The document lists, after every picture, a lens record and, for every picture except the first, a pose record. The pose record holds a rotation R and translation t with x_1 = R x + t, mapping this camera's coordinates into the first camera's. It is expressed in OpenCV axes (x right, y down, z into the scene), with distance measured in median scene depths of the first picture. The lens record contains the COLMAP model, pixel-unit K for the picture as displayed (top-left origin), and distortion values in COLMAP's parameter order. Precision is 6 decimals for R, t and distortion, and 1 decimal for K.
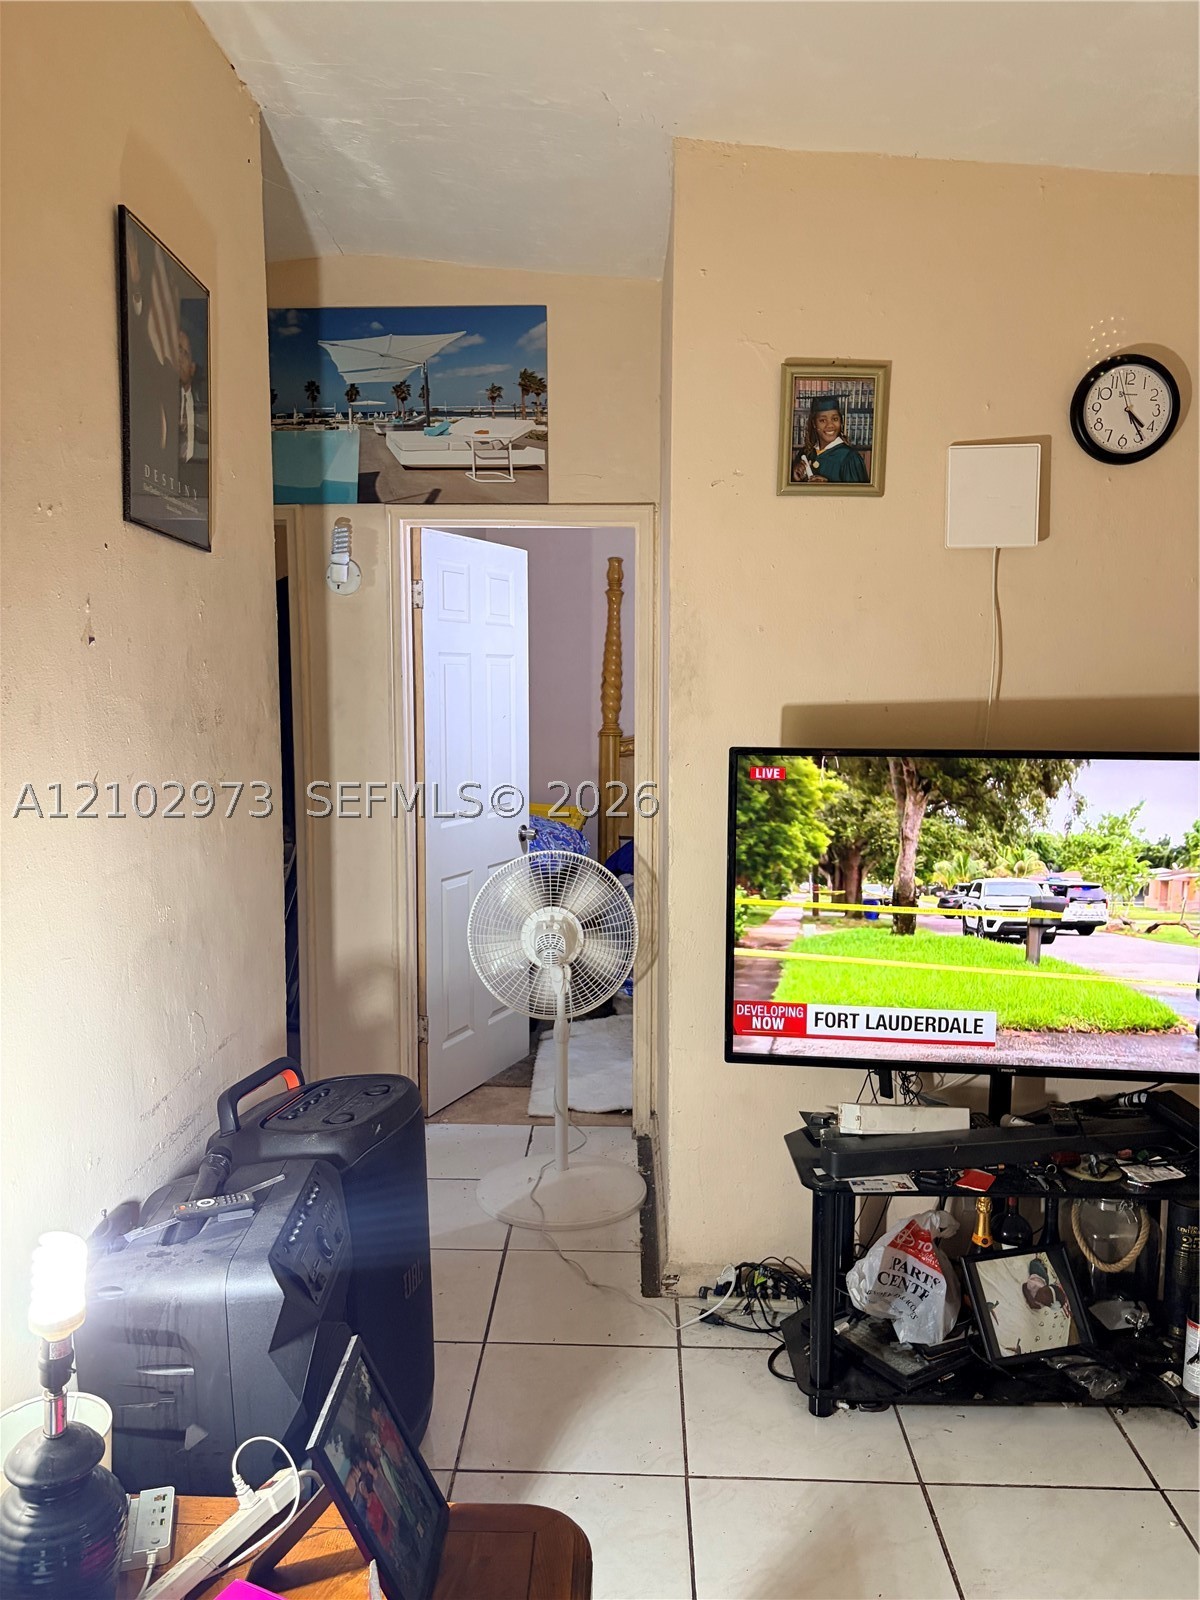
lens RADIAL K [[1214.6, 0, 607.2], [0, 1214.6, 805.9], [0, 0, 1]] dist [0.022167, -0.007484]
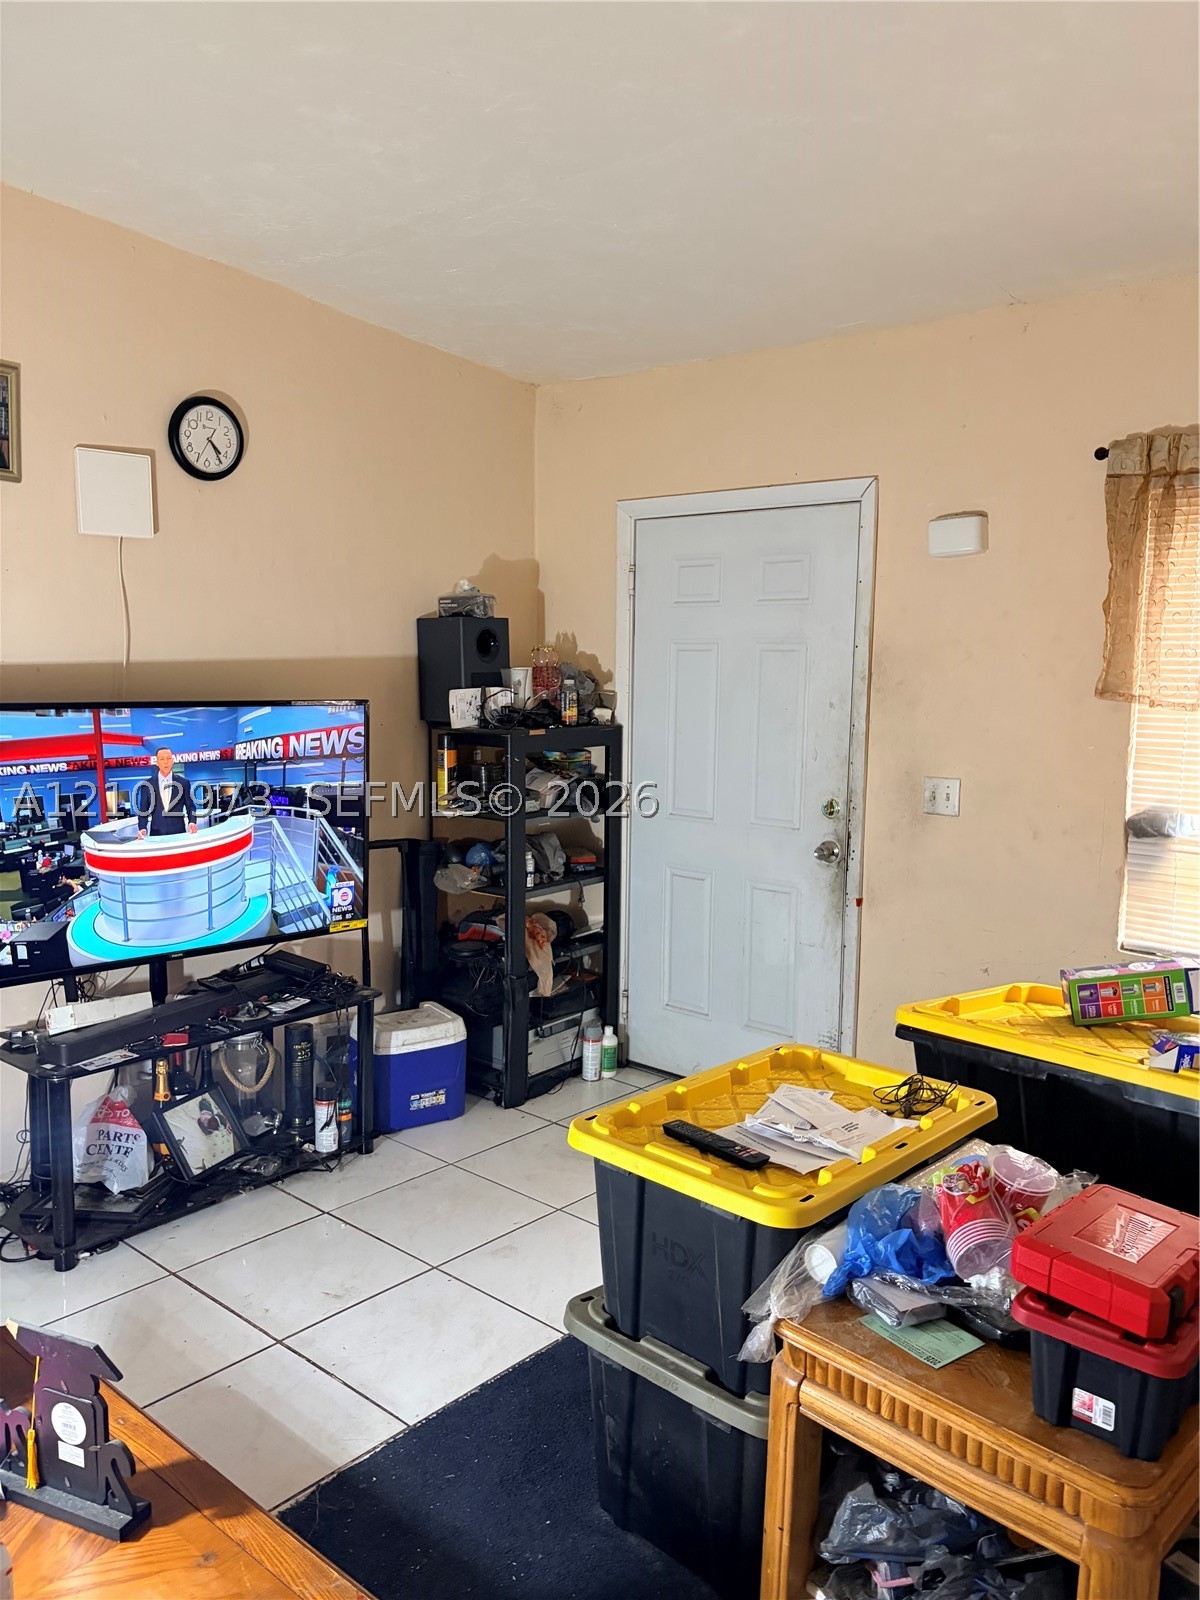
lens RADIAL K [[1214.6, 0, 607.2], [0, 1214.6, 805.9], [0, 0, 1]] dist [0.022167, -0.007484]
pose [[0.632288, -0.088123, 0.769705, -0.342921], [0.069165, 0.995963, 0.057211, 0.020502], [-0.771640, 0.017063, 0.635831, -0.149975]]
